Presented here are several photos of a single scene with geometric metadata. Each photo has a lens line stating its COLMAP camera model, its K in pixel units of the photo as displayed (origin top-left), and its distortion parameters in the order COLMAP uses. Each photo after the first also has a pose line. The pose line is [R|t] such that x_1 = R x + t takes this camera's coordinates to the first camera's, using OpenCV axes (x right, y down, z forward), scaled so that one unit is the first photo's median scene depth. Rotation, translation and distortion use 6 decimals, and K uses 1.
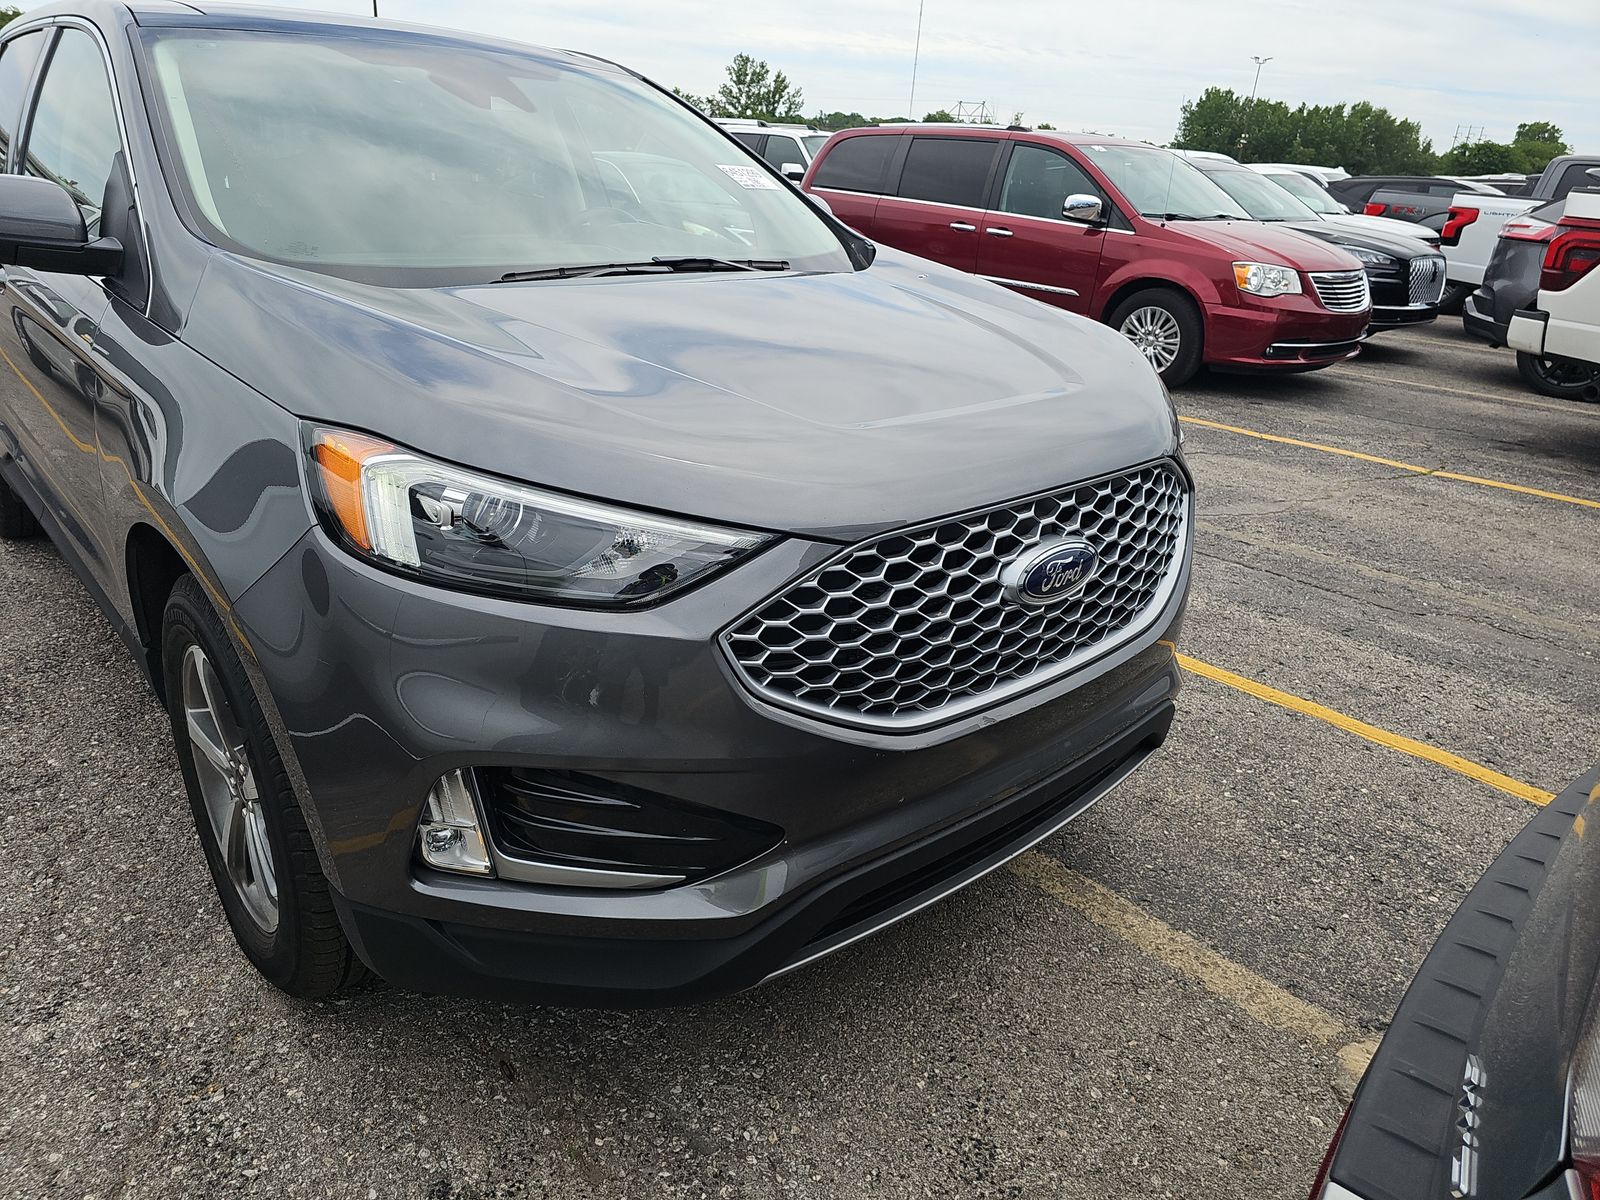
lens RADIAL K [[1088.2, 0, 800.0], [0, 1088.2, 600.0], [0, 0, 1]] dist [0.039520, -0.043818]
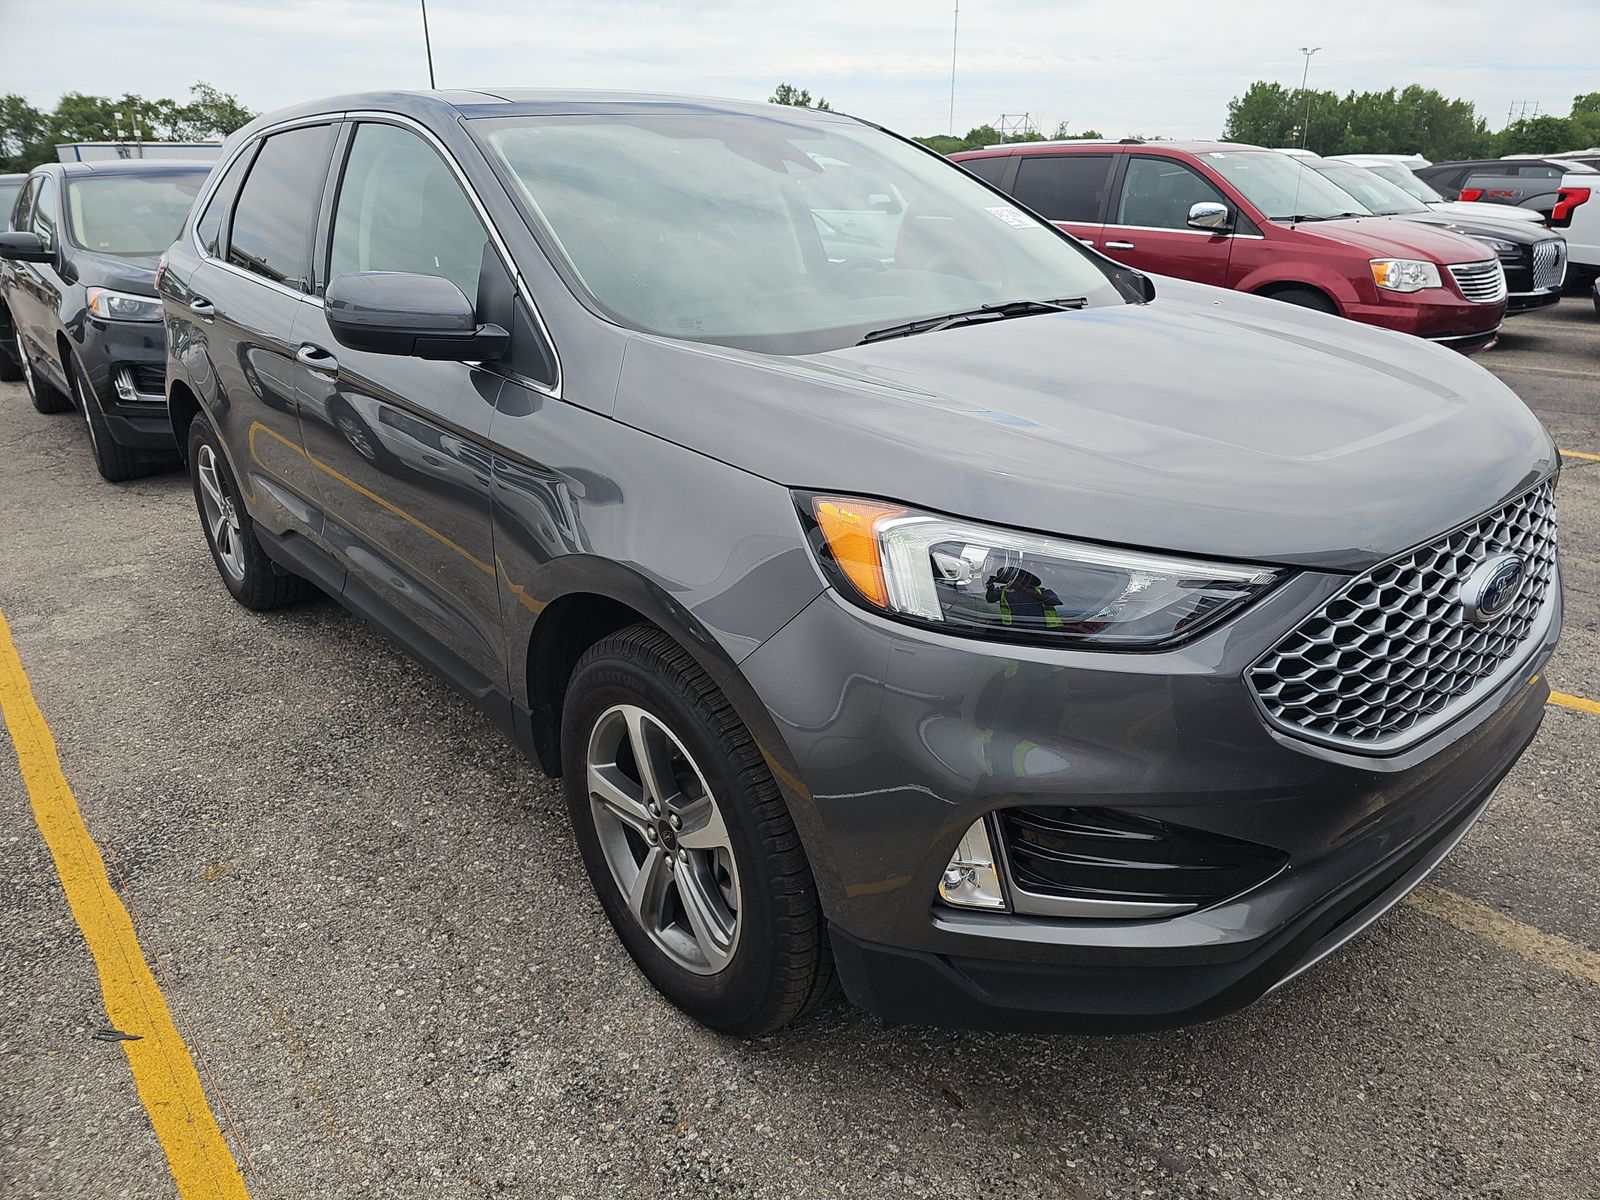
lens RADIAL K [[1094.9, 0, 797.6], [0, 1094.9, 614.0], [0, 0, 1]] dist [0.032282, -0.038248]
pose [[0.997630, -0.058335, -0.036497, -0.297327], [0.058006, 0.998266, -0.009998, -0.022738], [0.037017, 0.007858, 0.999284, -0.042228]]
